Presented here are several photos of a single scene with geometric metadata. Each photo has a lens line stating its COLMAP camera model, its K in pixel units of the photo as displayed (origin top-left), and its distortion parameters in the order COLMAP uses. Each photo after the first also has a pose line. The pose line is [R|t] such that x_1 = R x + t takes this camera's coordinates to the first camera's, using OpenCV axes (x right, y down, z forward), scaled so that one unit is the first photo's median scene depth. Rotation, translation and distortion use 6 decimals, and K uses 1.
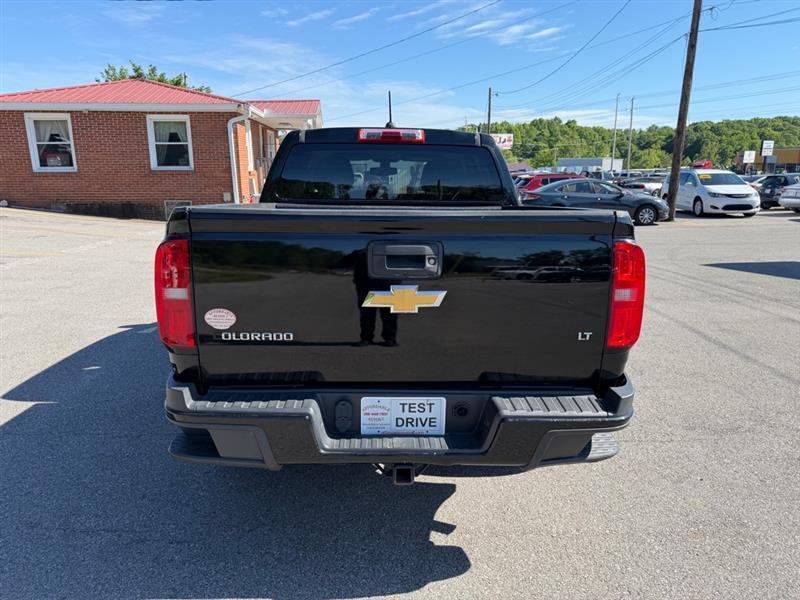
lens RADIAL K [[595.3, 0, 392.7], [0, 595.3, 299.7], [0, 0, 1]] dist [0.022485, -0.021447]
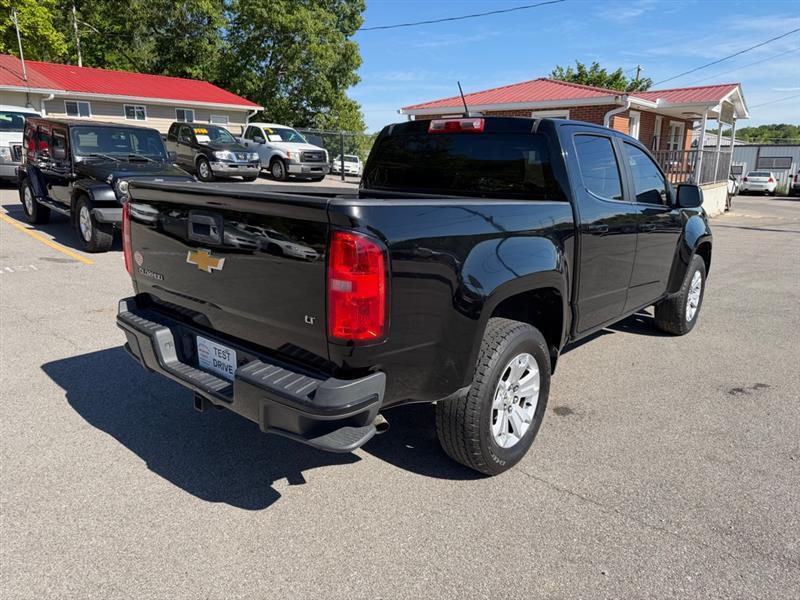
lens RADIAL K [[595.3, 0, 401.8], [0, 595.3, 298.1], [0, 0, 1]] dist [0.022485, -0.021447]
pose [[0.727515, 0.162509, -0.666568, 0.107990], [-0.158822, 0.985044, 0.066809, -0.006652], [0.667456, 0.057261, 0.742445, 0.034081]]
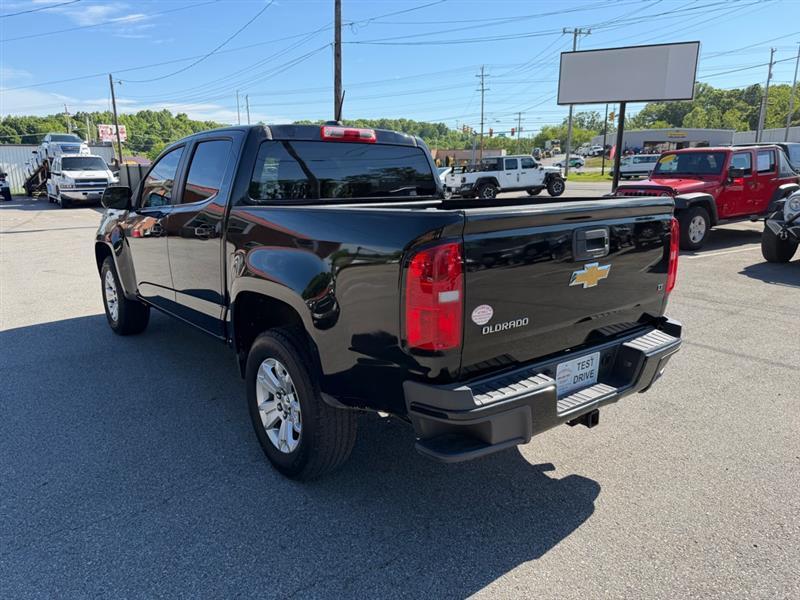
lens RADIAL K [[595.3, 0, 397.9], [0, 595.3, 302.9], [0, 0, 1]] dist [0.022485, -0.021447]
pose [[0.796509, -0.142805, 0.587520, -0.095537], [0.134345, 0.989218, 0.058309, -0.006453], [-0.589512, 0.032487, 0.807106, 0.023430]]
